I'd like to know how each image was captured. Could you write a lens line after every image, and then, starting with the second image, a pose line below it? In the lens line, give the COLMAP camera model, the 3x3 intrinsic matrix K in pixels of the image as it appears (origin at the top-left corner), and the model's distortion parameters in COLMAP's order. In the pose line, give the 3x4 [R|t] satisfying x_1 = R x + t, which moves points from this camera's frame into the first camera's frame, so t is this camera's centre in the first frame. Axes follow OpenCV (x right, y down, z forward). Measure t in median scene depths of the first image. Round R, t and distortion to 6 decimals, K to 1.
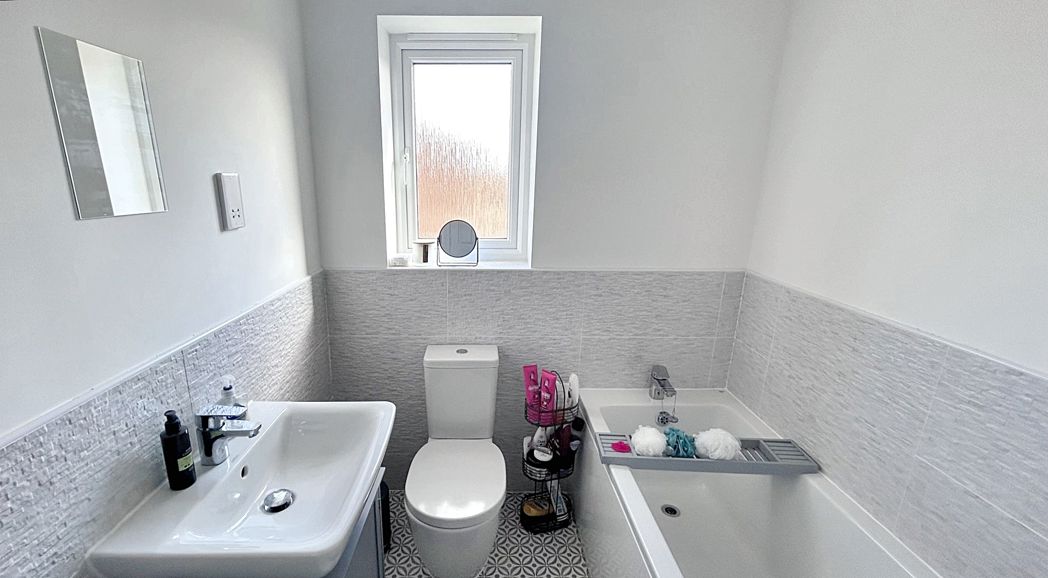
lens RADIAL K [[394.0, 0, 521.4], [0, 394.0, 292.6], [0, 0, 1]] dist [-0.002745, 0.000078]
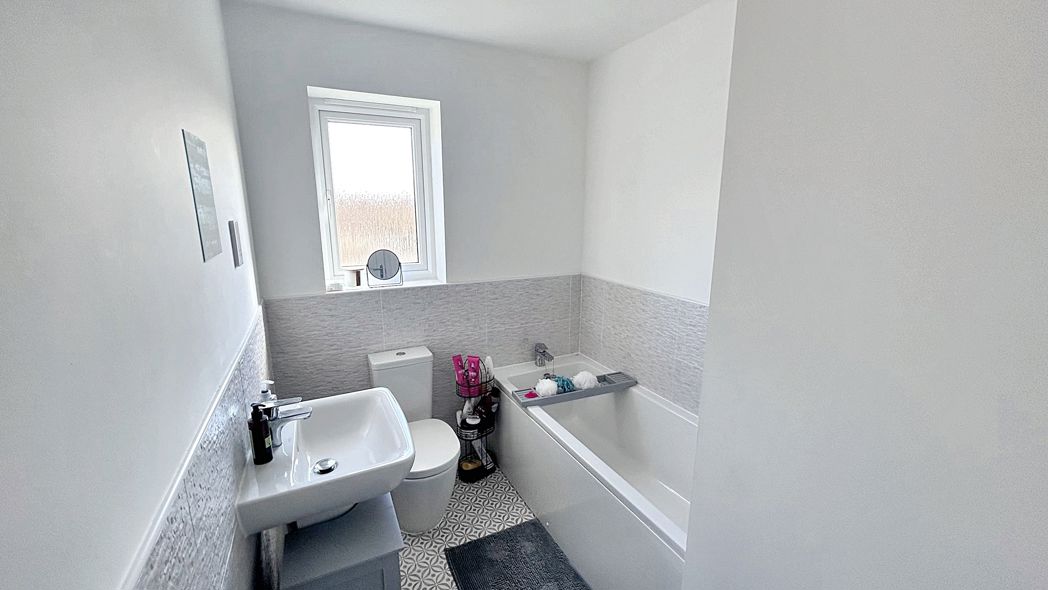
lens RADIAL K [[421.0, 0, 525.4], [0, 421.0, 298.4], [0, 0, 1]] dist [-0.005902, 0.000781]
pose [[0.891710, -0.097790, 0.441917, -0.371080], [0.118299, 0.992796, -0.019014, 0.047511], [-0.436874, 0.069234, 0.896854, -0.381575]]
